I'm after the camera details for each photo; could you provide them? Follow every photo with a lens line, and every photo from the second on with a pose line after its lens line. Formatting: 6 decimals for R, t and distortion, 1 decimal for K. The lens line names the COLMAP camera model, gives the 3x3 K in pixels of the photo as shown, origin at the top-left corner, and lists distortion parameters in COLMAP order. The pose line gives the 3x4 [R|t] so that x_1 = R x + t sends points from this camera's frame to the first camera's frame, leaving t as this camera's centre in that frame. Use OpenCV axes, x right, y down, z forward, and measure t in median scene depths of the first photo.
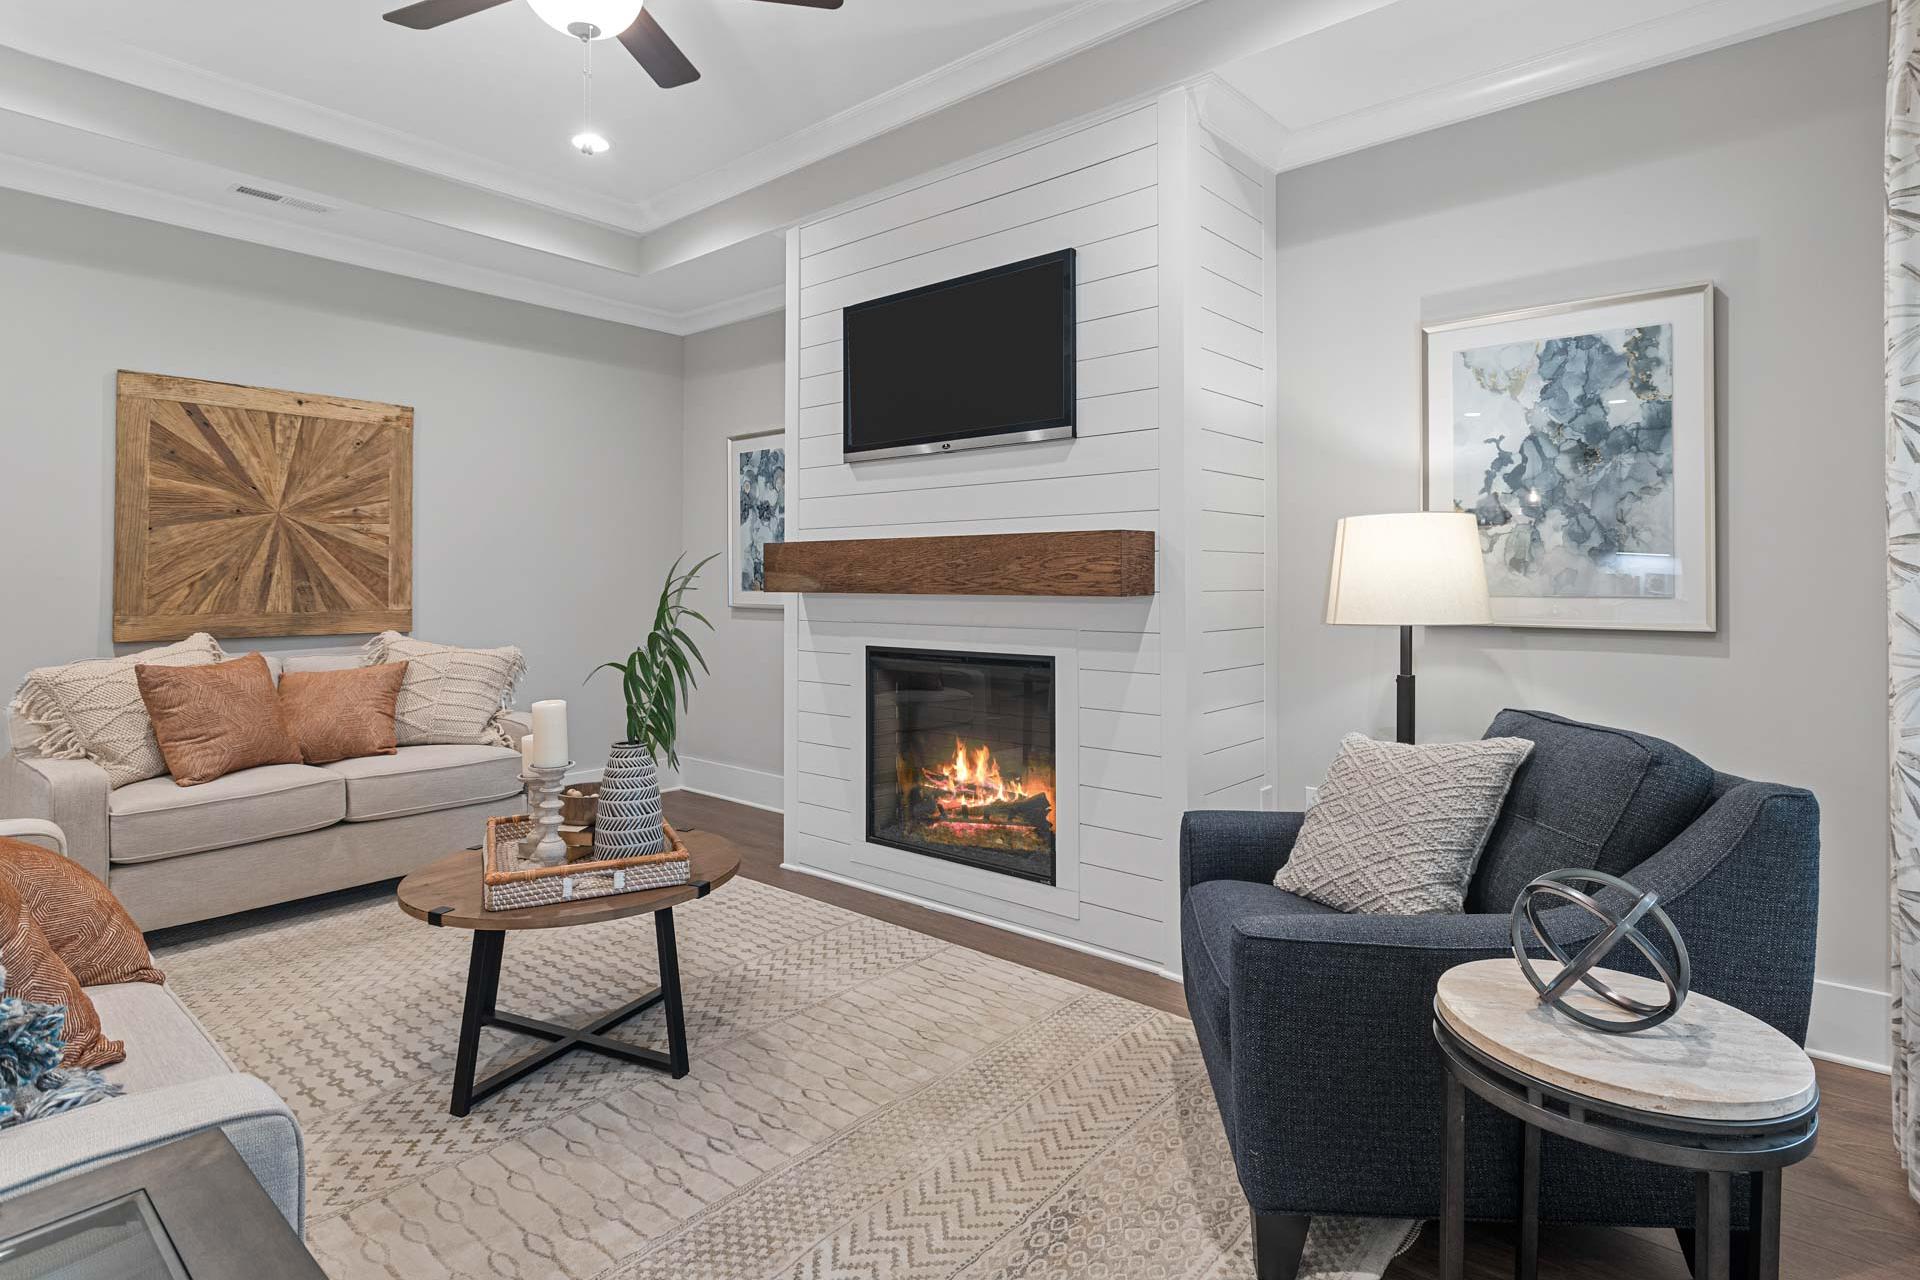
lens RADIAL K [[994.0, 0, 959.4], [0, 994.0, 574.3], [0, 0, 1]] dist [0.000458, 0.000009]
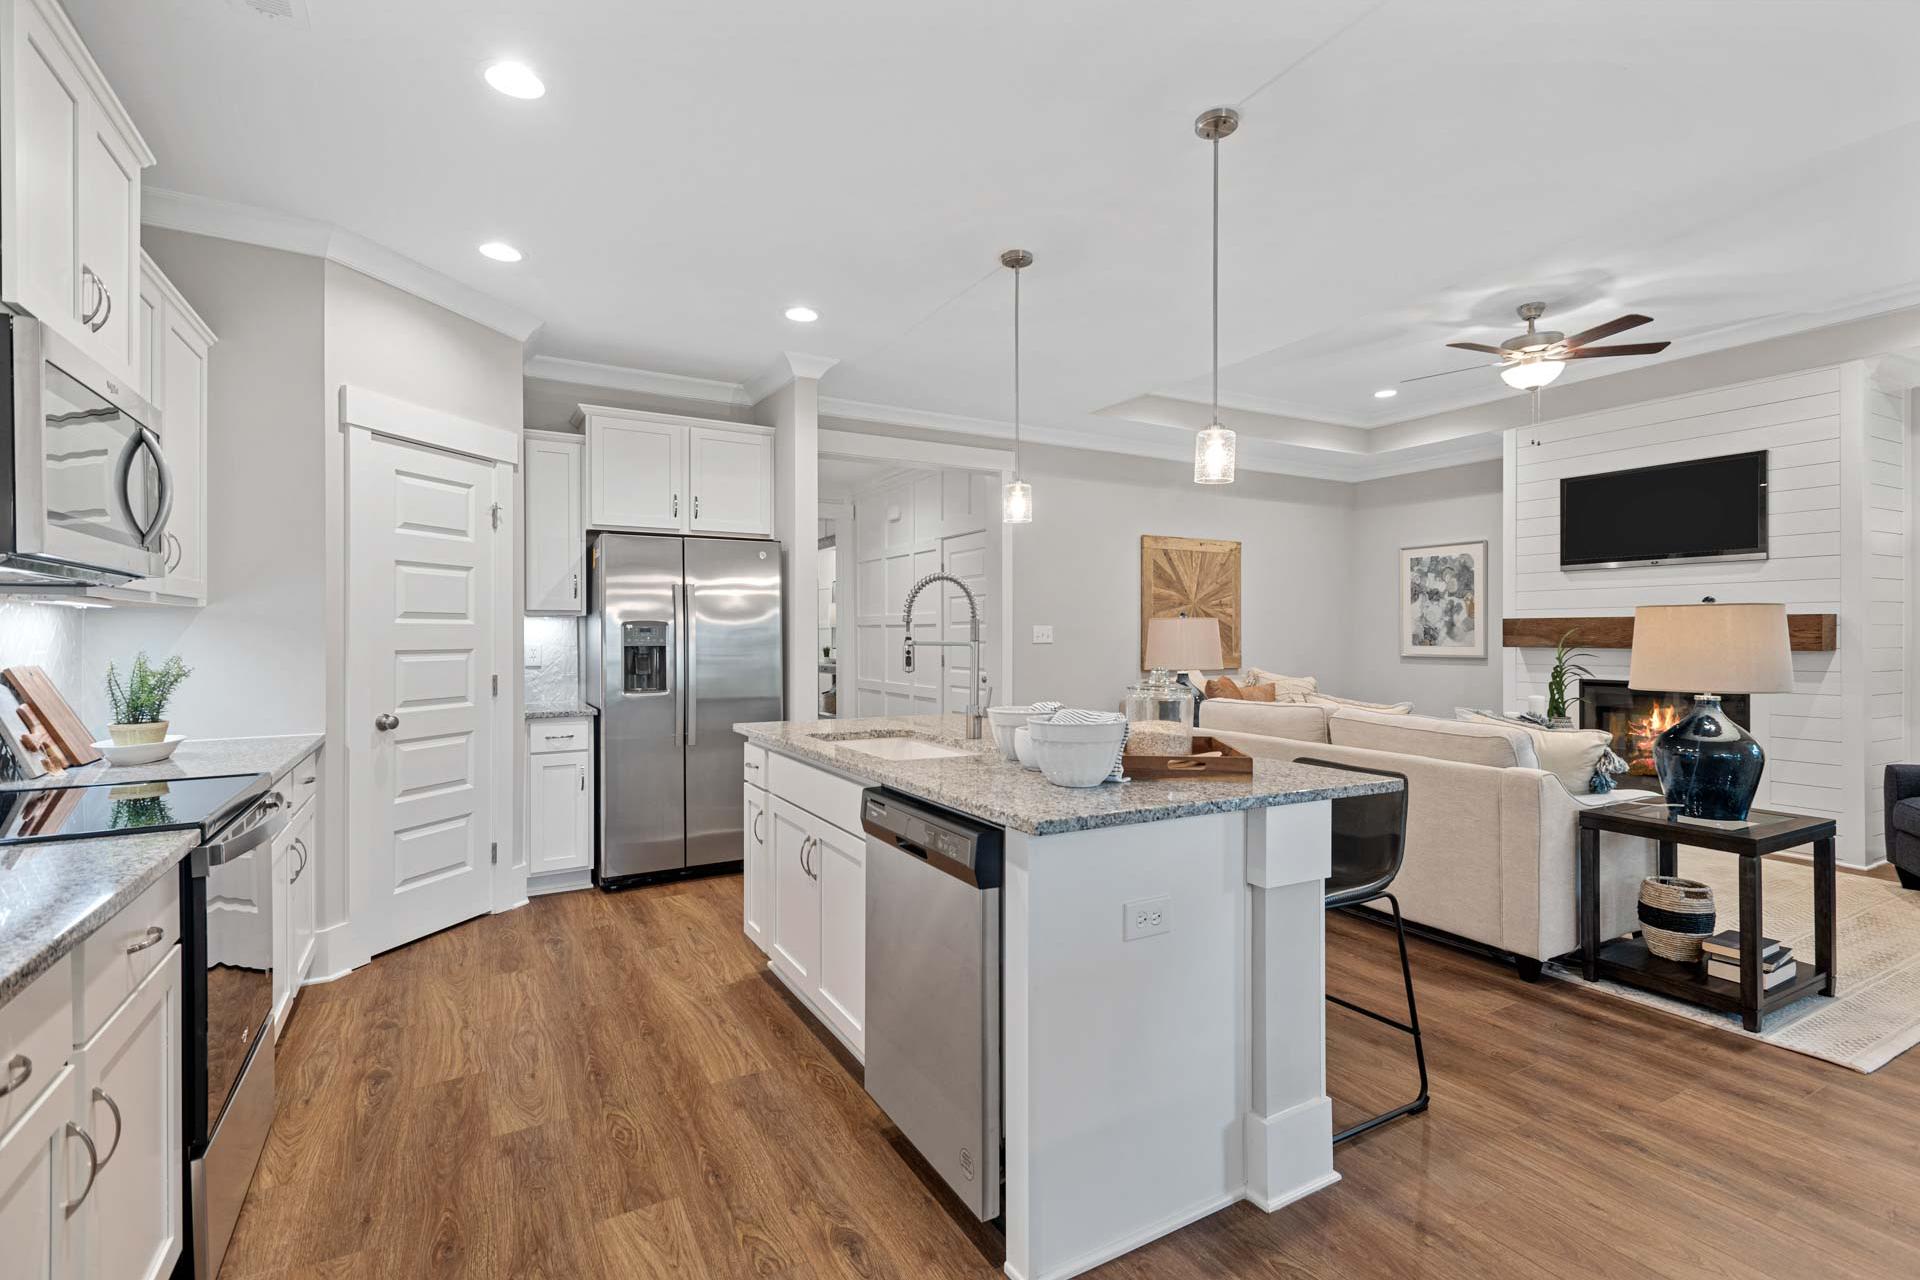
lens RADIAL K [[891.3, 0, 961.0], [0, 891.3, 649.4], [0, 0, 1]] dist [0.000207, -0.000981]
pose [[0.941034, 0.003599, -0.338292, -0.614135], [0.004579, 0.999716, 0.023374, -0.020494], [0.338280, -0.023545, 0.940751, -0.849234]]
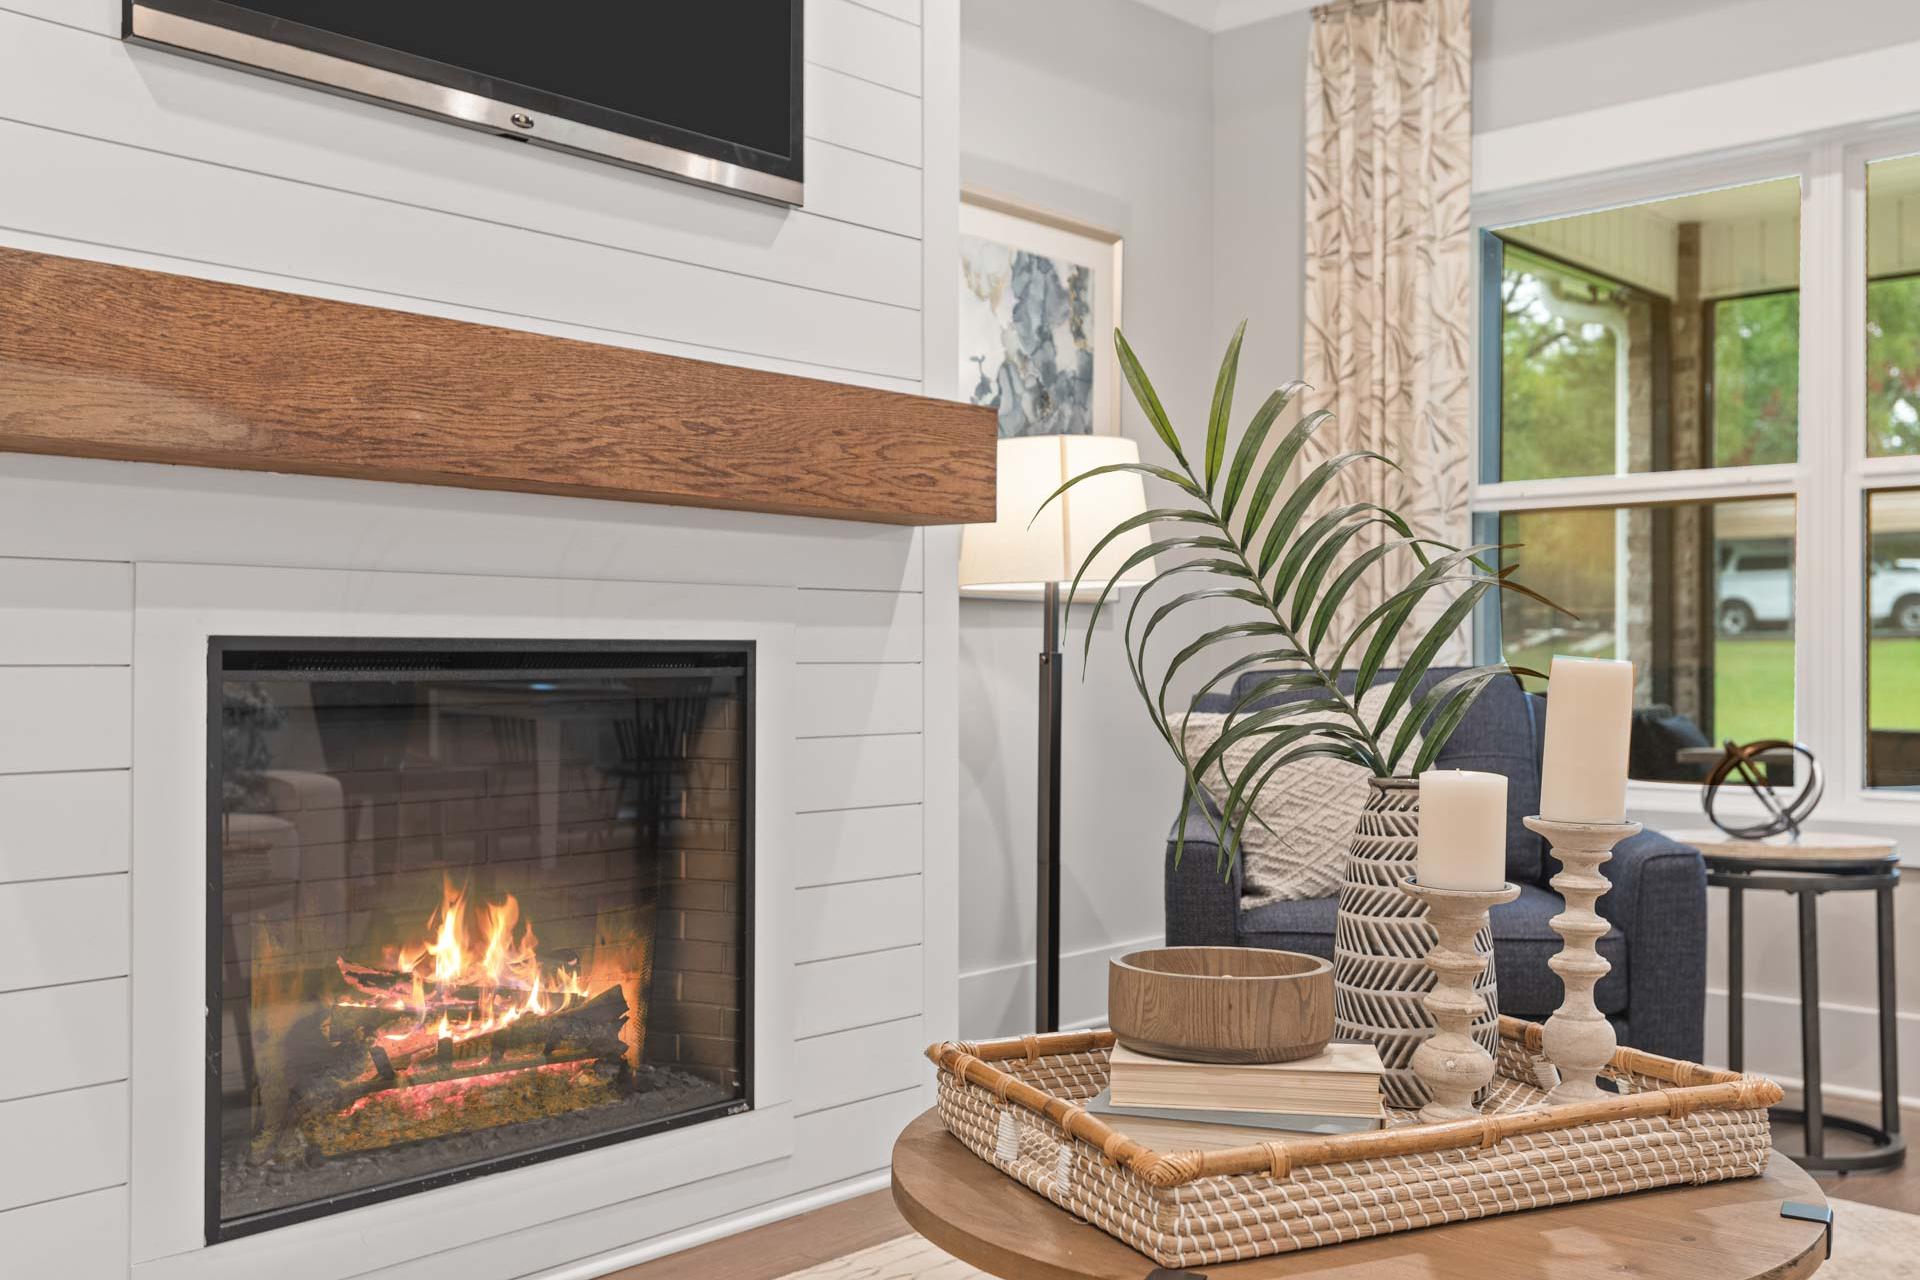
lens RADIAL K [[1808.3, 0, 959.3], [0, 1808.3, 665.6], [0, 0, 1]] dist [0.052661, -0.003855]
pose [[0.033994, -0.002296, 0.999419, -0.721157], [-0.008330, 0.999962, 0.002580, 0.083036], [-0.999387, -0.008413, 0.033974, 0.789022]]
